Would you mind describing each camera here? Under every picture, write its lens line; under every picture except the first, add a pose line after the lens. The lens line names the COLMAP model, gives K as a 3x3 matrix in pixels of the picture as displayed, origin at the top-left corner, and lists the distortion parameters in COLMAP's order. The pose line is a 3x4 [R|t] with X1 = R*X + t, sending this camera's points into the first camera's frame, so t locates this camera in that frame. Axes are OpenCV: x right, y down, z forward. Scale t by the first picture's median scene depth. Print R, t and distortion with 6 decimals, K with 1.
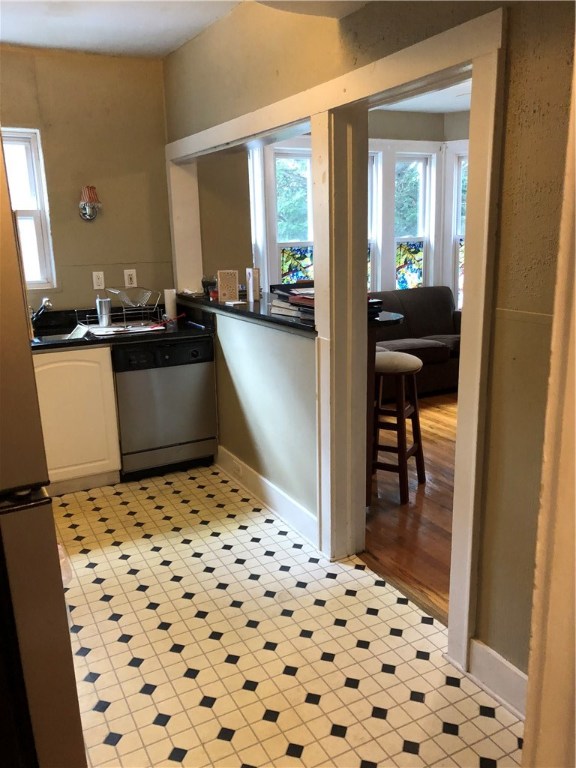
lens RADIAL K [[636.0, 0, 287.4], [0, 636.0, 382.0], [0, 0, 1]] dist [0.010394, -0.031150]
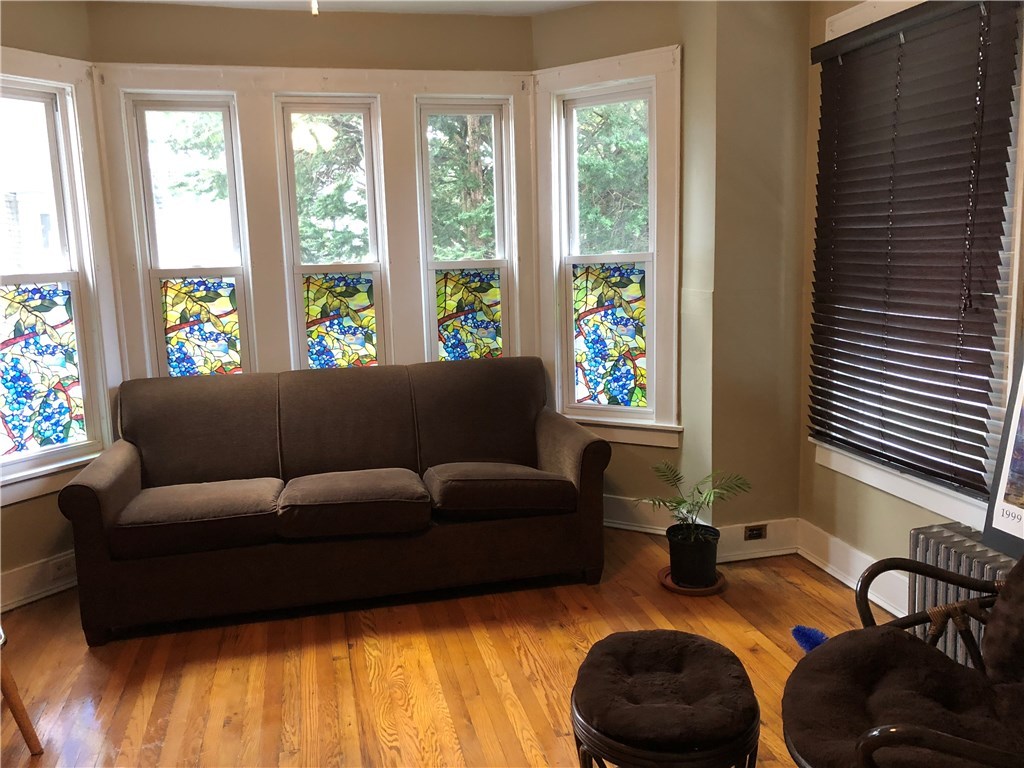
lens RADIAL K [[975.6, 0, 512.5], [0, 975.6, 388.4], [0, 0, 1]] dist [0.050474, 0.000000]
pose [[0.960683, 0.043237, -0.274259, 0.439000], [-0.064100, 0.995654, -0.067566, -0.073338], [0.270146, 0.082489, 0.959279, 0.264640]]
